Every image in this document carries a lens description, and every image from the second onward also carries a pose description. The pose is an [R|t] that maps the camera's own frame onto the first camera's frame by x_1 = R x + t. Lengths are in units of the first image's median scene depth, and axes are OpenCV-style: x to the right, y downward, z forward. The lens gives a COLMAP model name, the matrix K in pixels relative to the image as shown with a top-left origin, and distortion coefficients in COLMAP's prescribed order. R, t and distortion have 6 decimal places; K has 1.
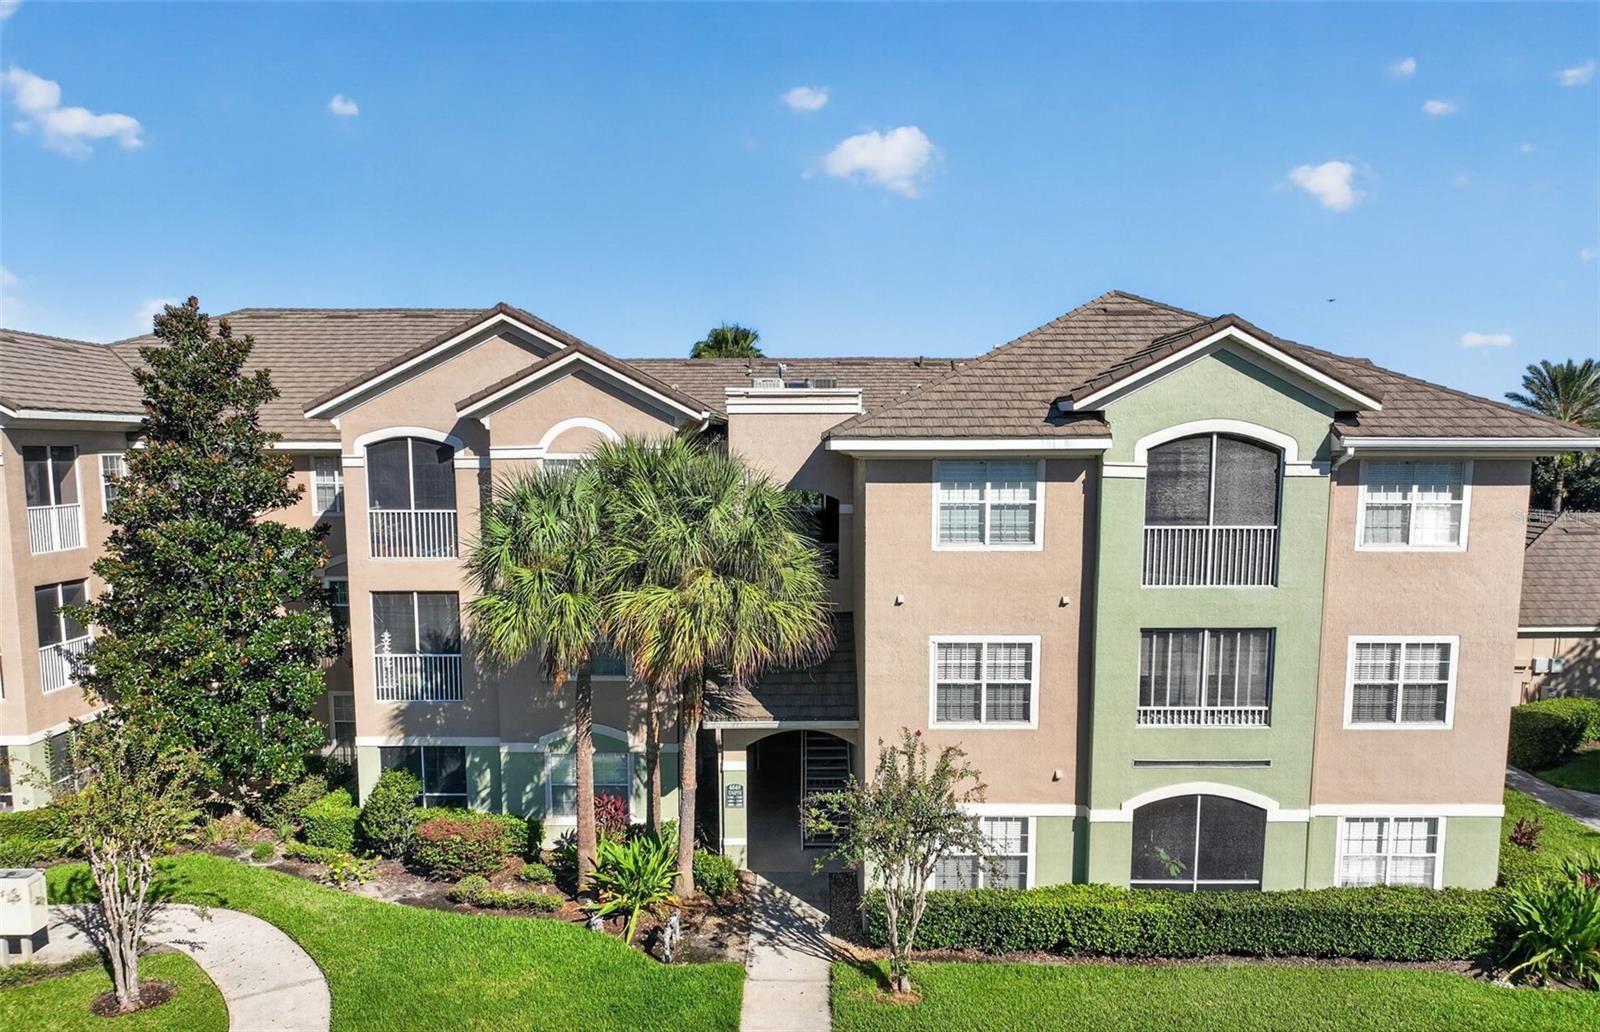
lens RADIAL K [[1144.4, 0, 785.2], [0, 1144.4, 588.5], [0, 0, 1]] dist [0.009029, 0.001071]
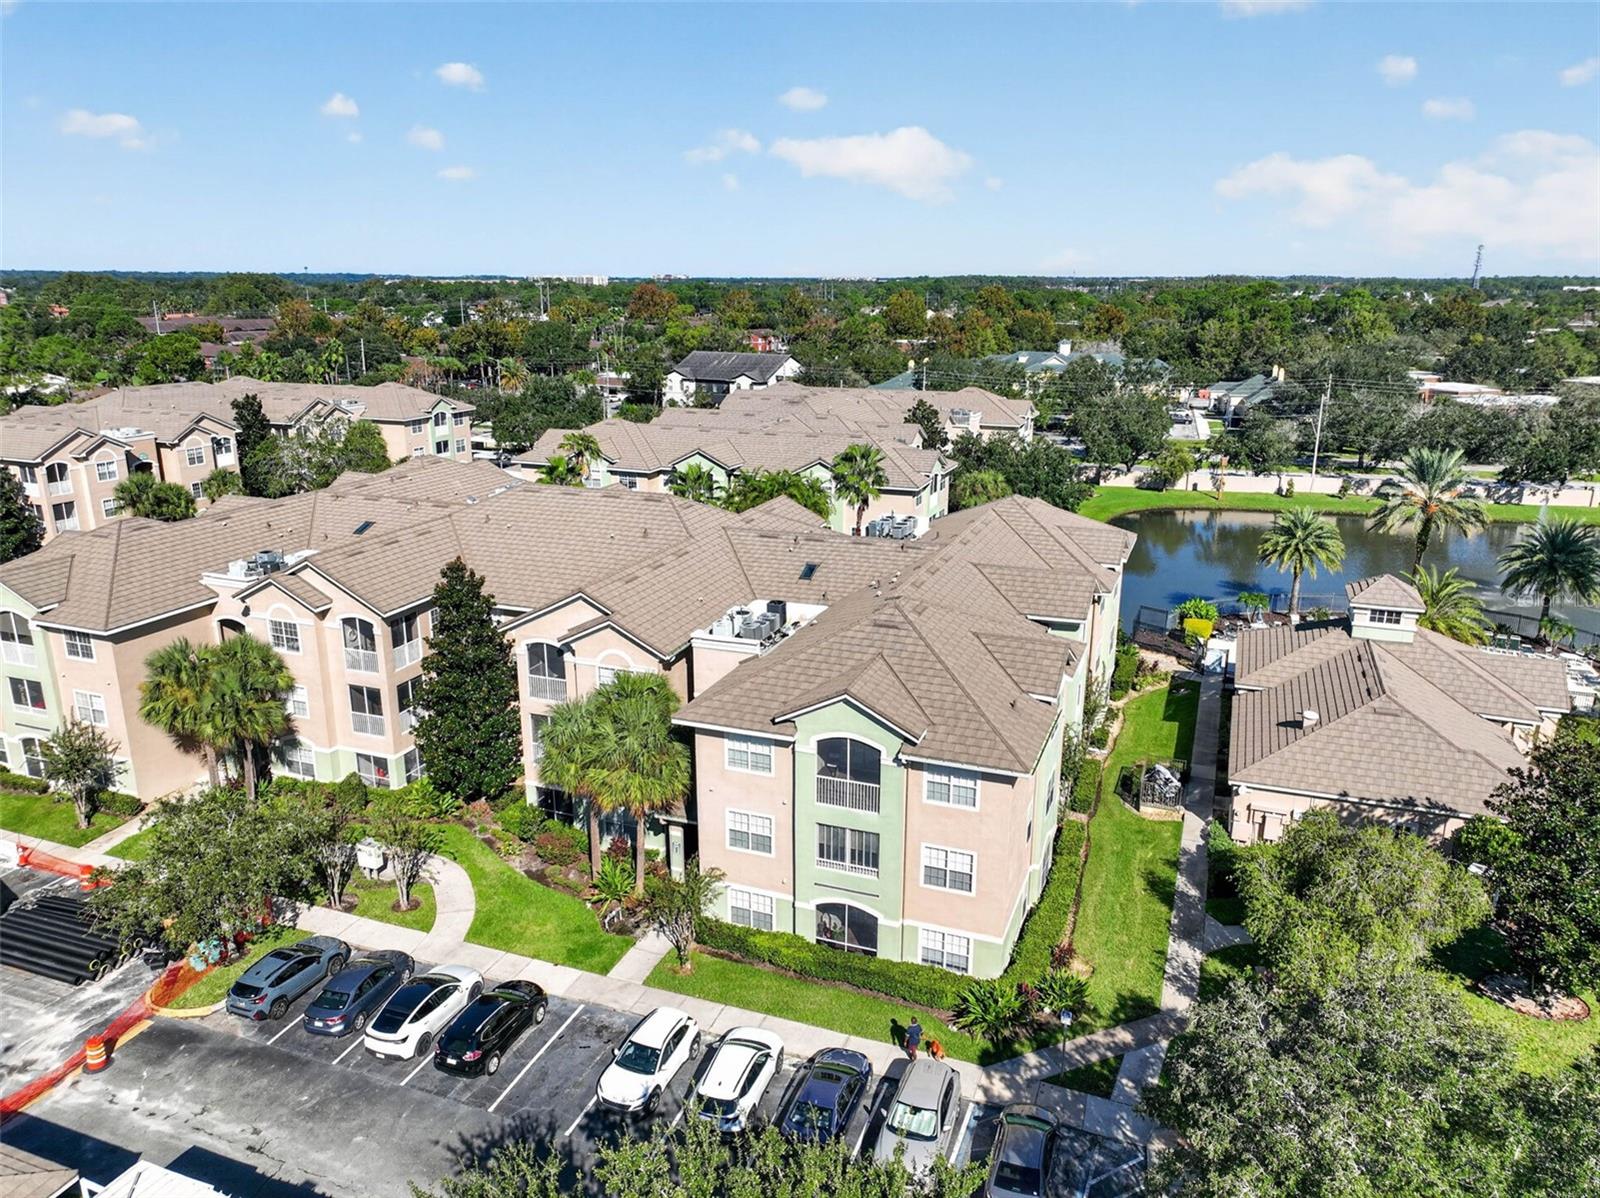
lens RADIAL K [[1130.8, 0, 790.2], [0, 1130.8, 595.1], [0, 0, 1]] dist [0.008170, 0.002950]
pose [[0.934018, 0.098536, -0.343368, 0.793382], [-0.047455, 0.986911, 0.154129, -0.579541], [0.354060, -0.127664, 0.926468, -0.709405]]
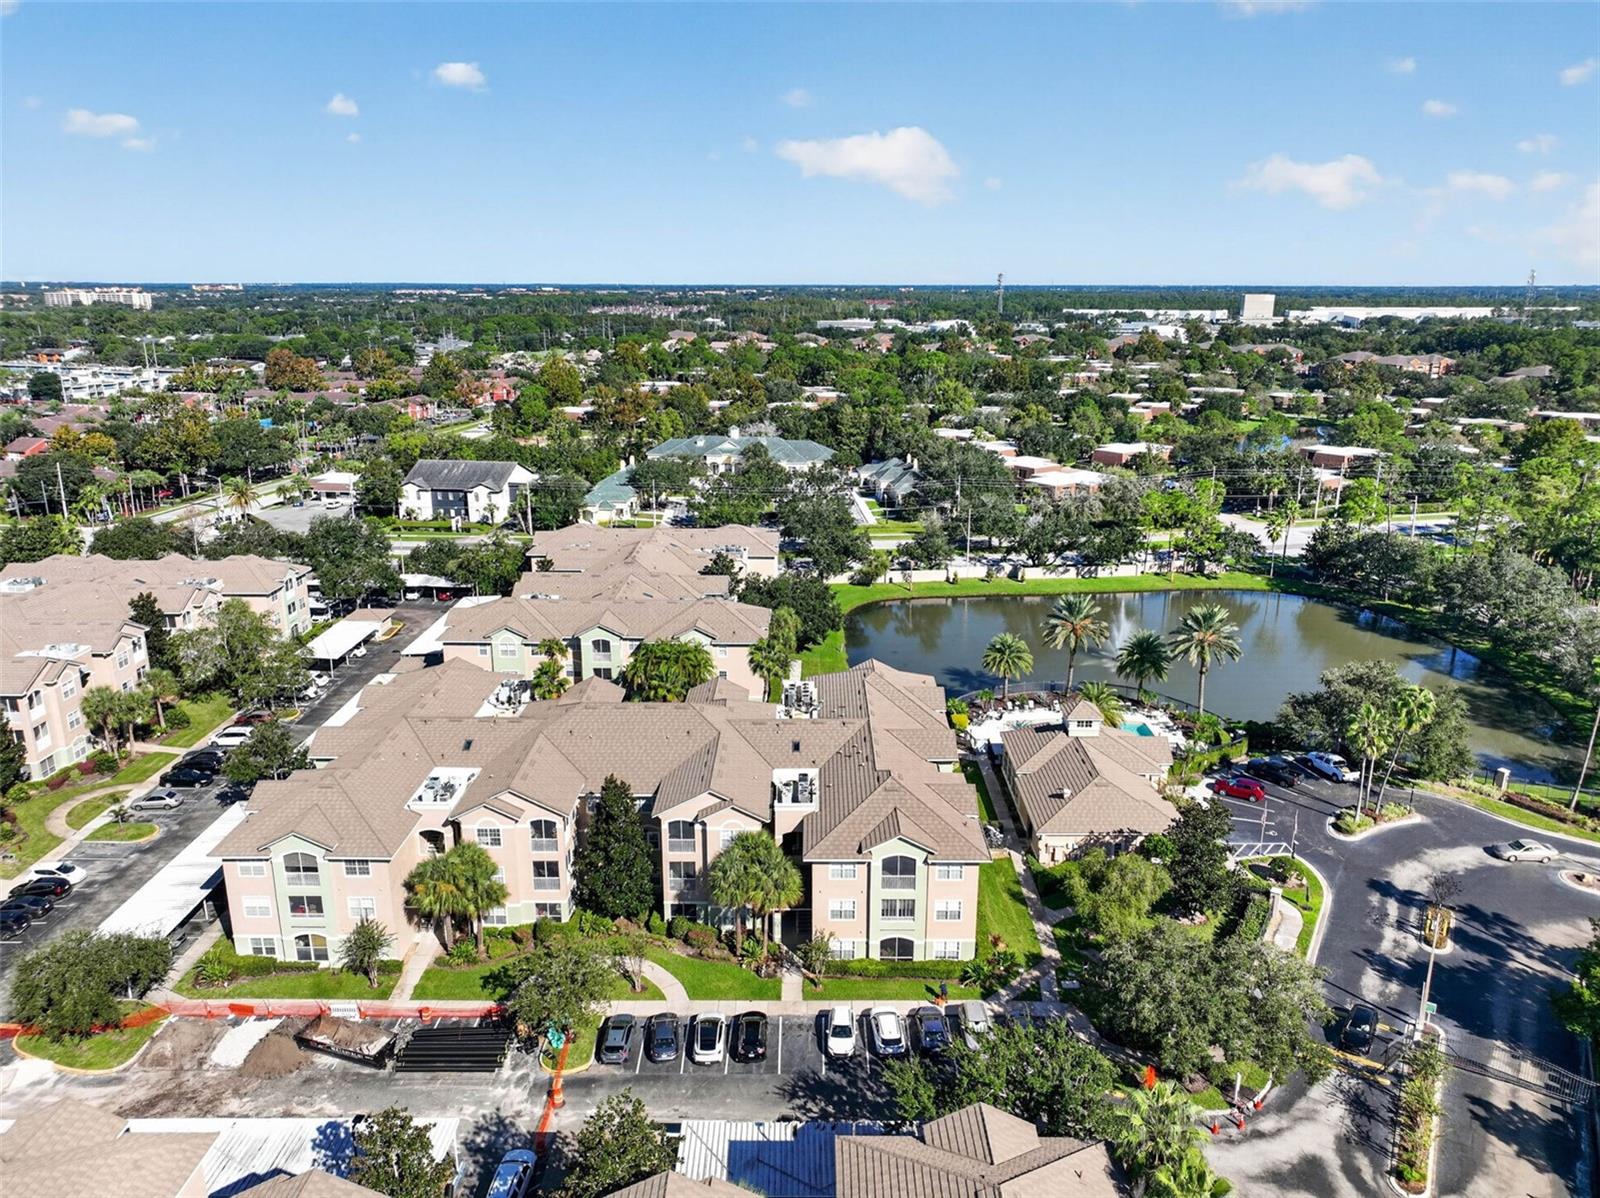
lens RADIAL K [[1130.8, 0, 796.8], [0, 1130.8, 605.0], [0, 0, 1]] dist [0.008170, 0.002950]
pose [[0.999997, 0.002426, -0.000503, 0.014055], [-0.002323, 0.988719, 0.149764, -1.357056], [0.000861, -0.149763, 0.988722, -2.372218]]
